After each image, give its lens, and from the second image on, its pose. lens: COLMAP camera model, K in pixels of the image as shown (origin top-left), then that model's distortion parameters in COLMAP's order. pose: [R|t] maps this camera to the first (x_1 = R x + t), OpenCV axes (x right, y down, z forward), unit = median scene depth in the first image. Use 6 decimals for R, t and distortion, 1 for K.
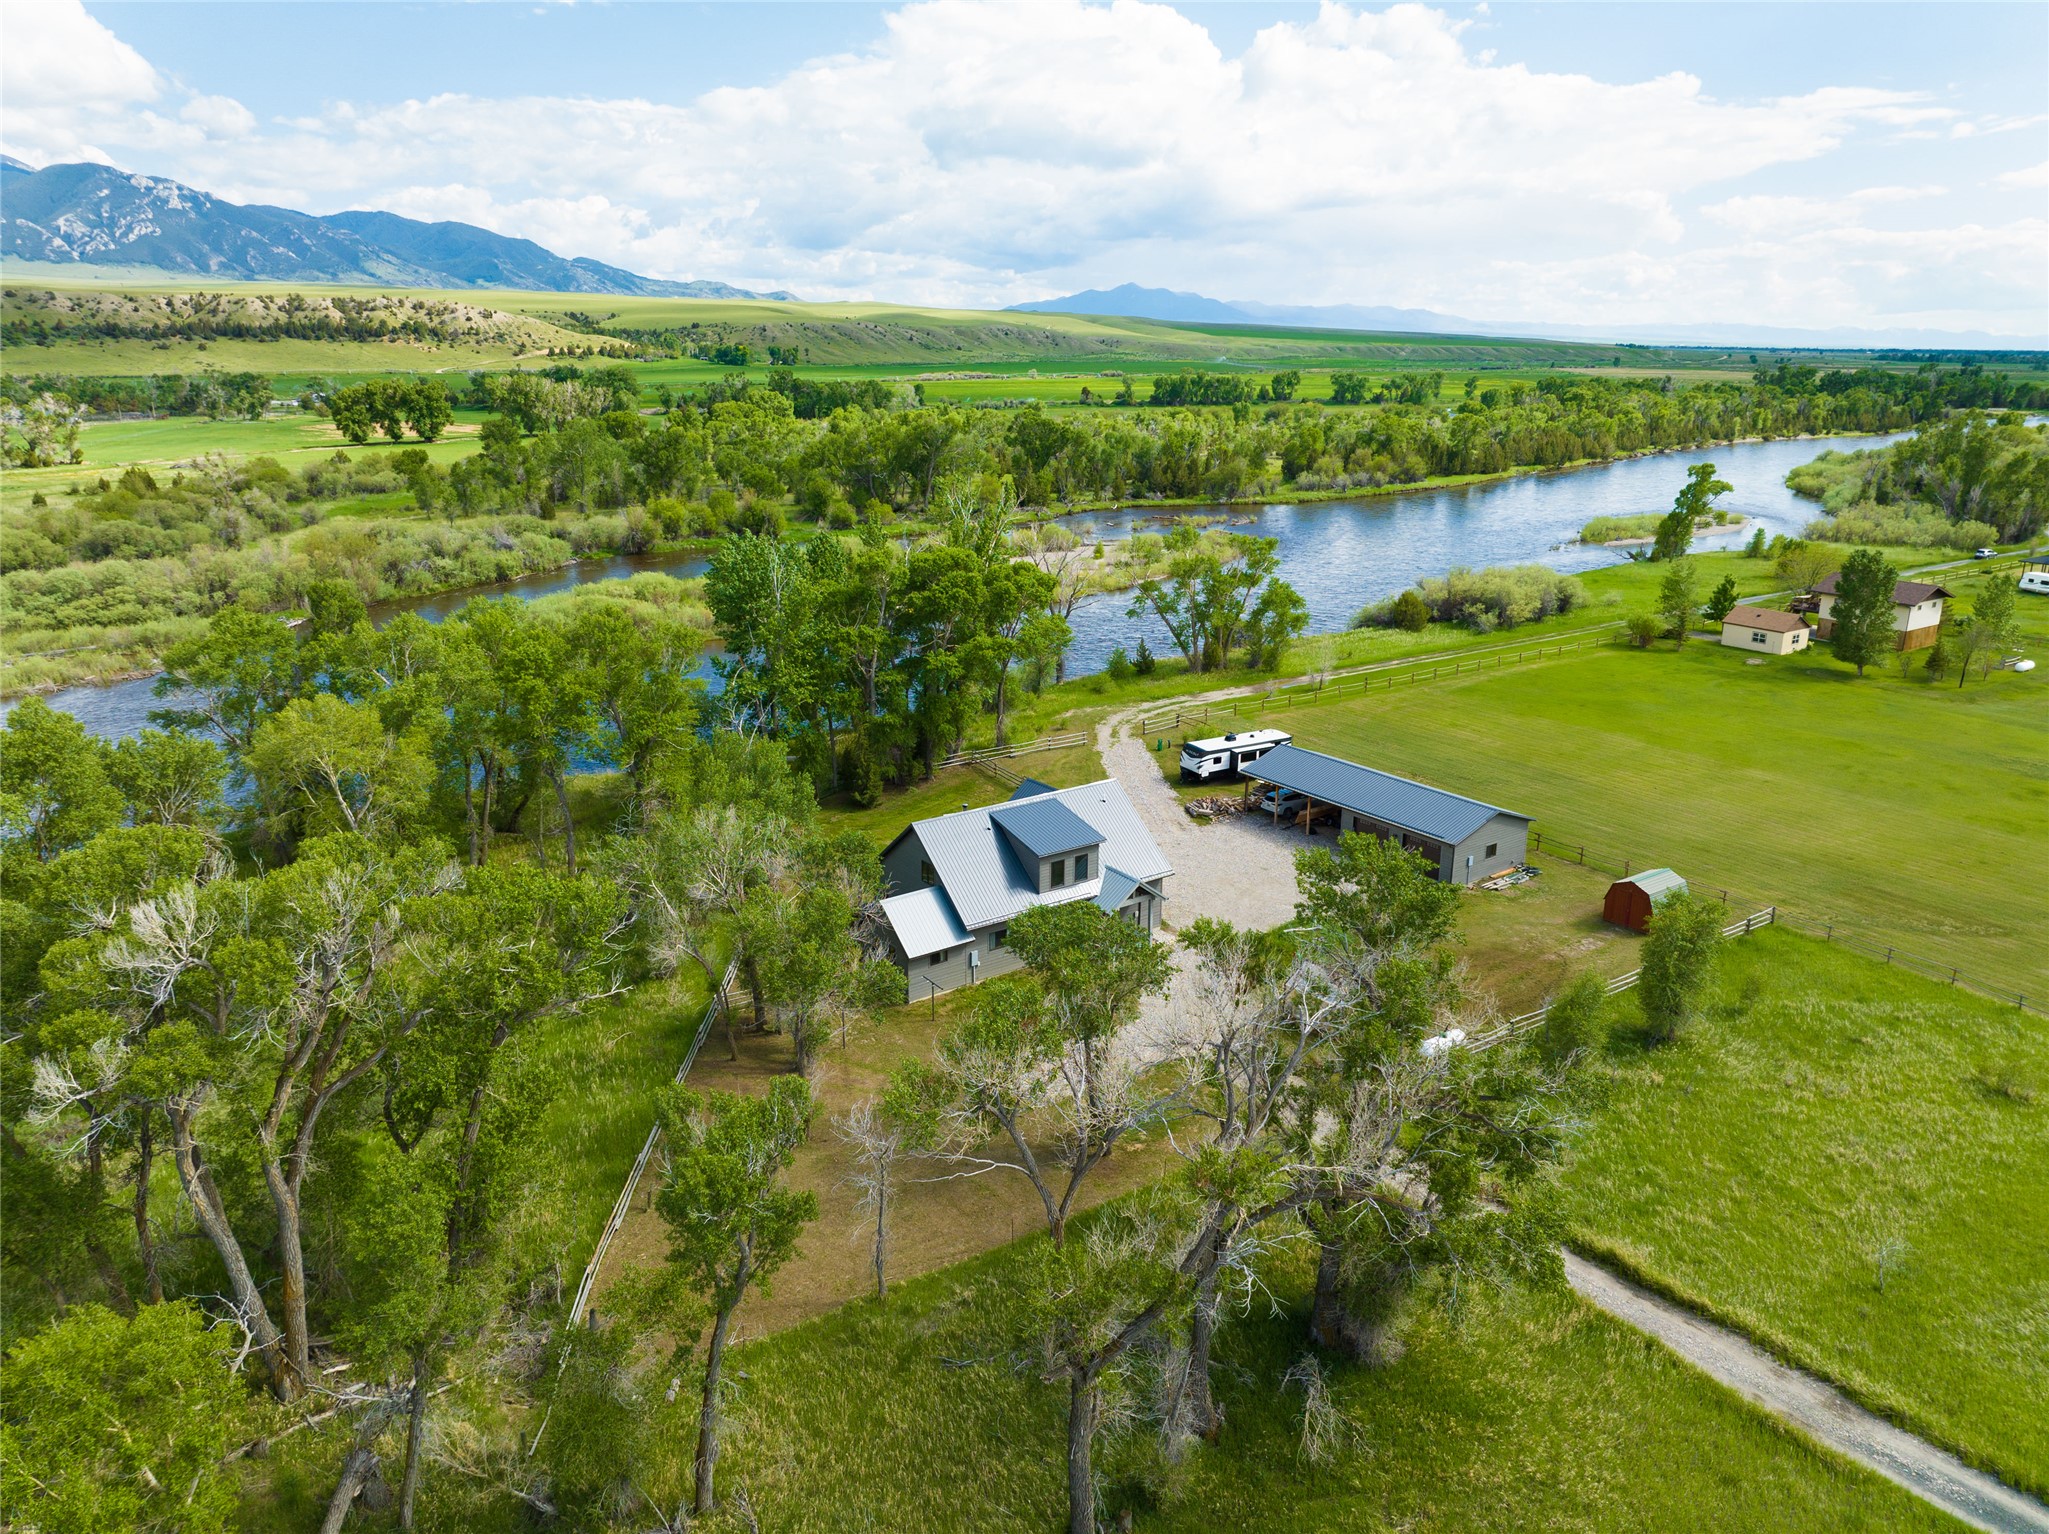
lens RADIAL K [[1430.7, 0, 1033.5], [0, 1430.7, 771.7], [0, 0, 1]] dist [-0.040372, 0.009115]
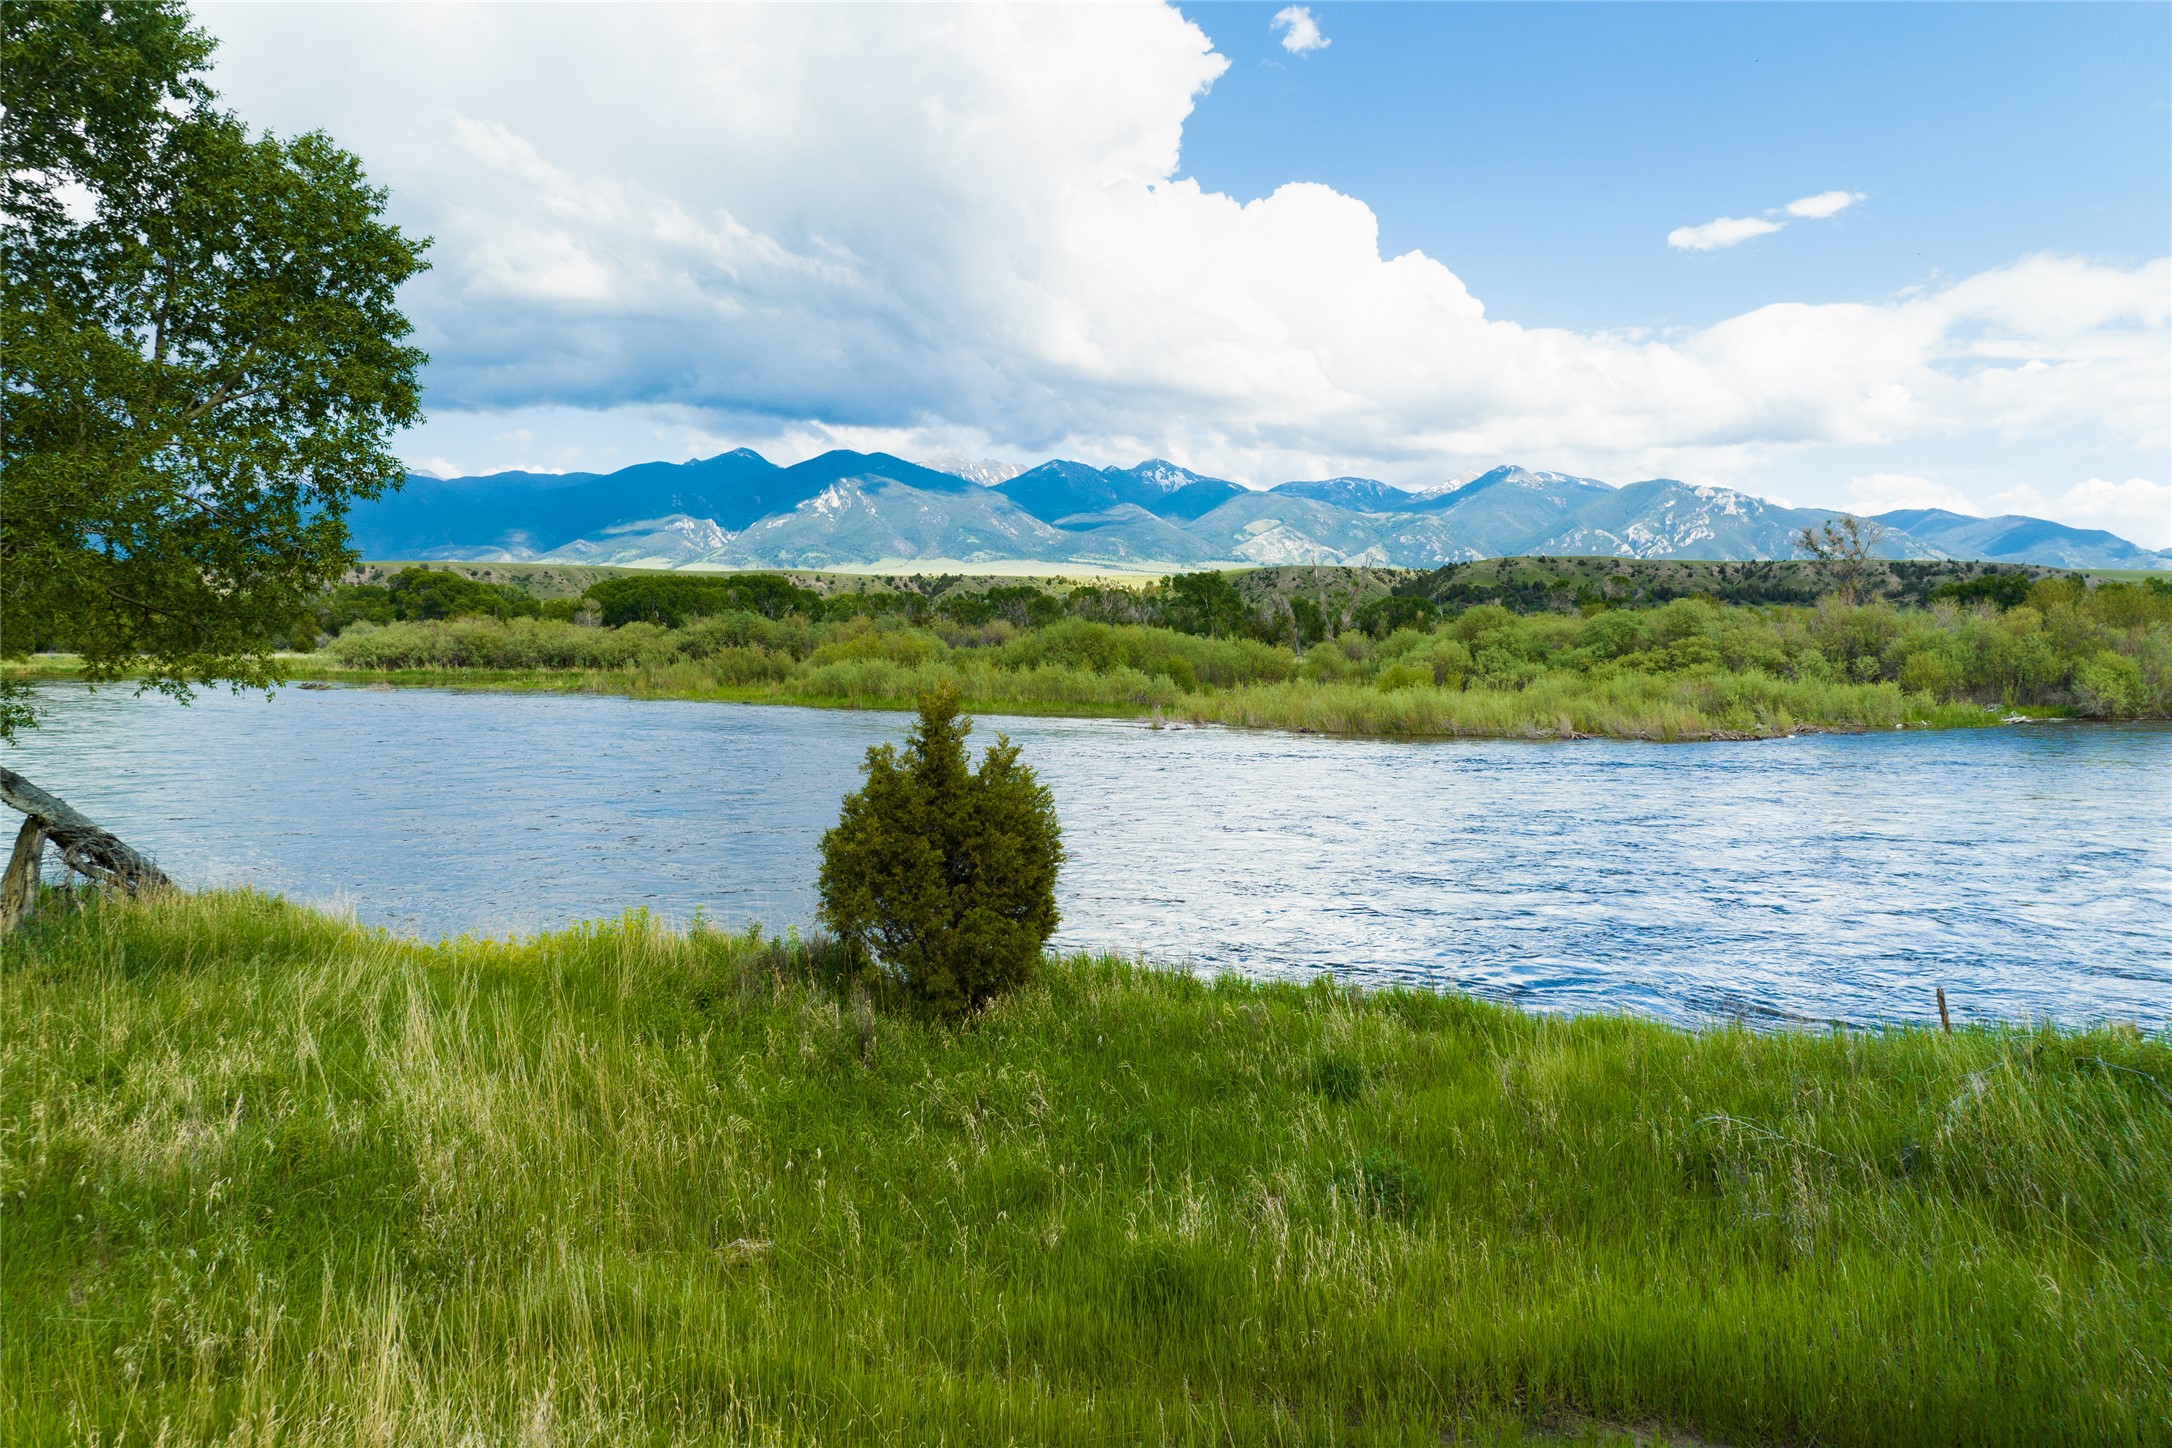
lens RADIAL K [[1536.9, 0, 1124.1], [0, 1536.9, 619.5], [0, 0, 1]] dist [-0.038892, 0.007616]
pose [[0.625698, -0.009622, -0.780006, -0.385064], [-0.230032, 0.953183, -0.196284, 0.044118], [0.745377, 0.302242, 0.594192, 0.566362]]
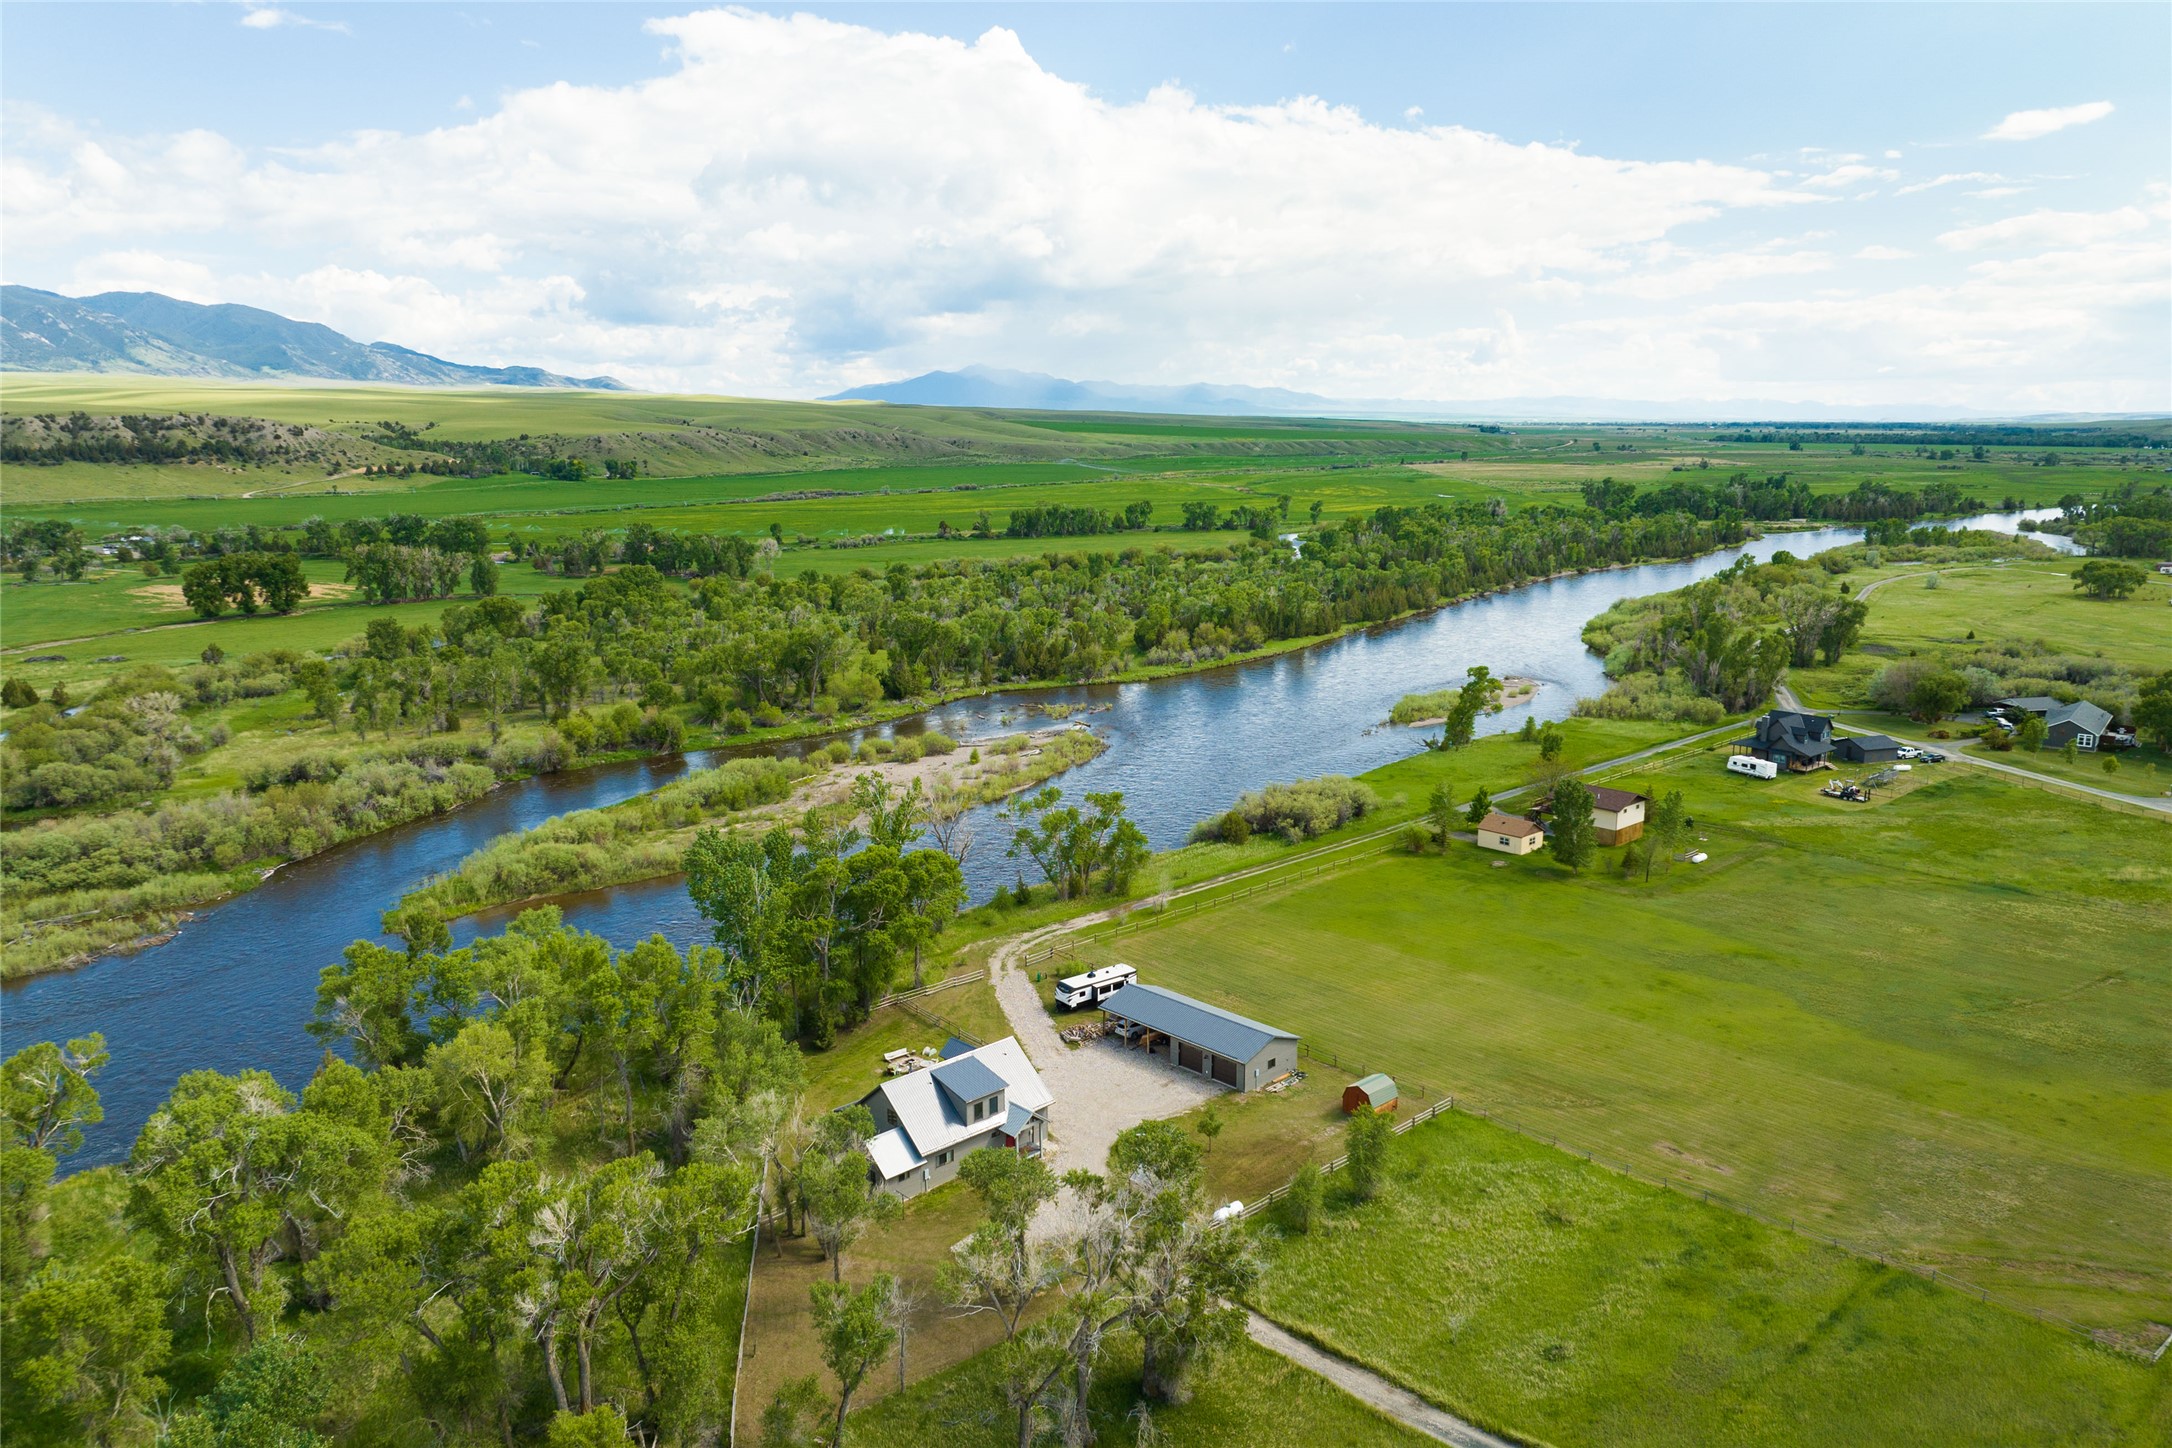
lens RADIAL K [[1536.9, 0, 1092.4], [0, 1536.9, 715.5], [0, 0, 1]] dist [-0.038892, 0.007616]
pose [[0.990673, -0.033241, 0.132143, -0.035270], [0.046819, 0.993783, -0.101015, -0.096977], [-0.127963, 0.106259, 0.986070, -0.362187]]
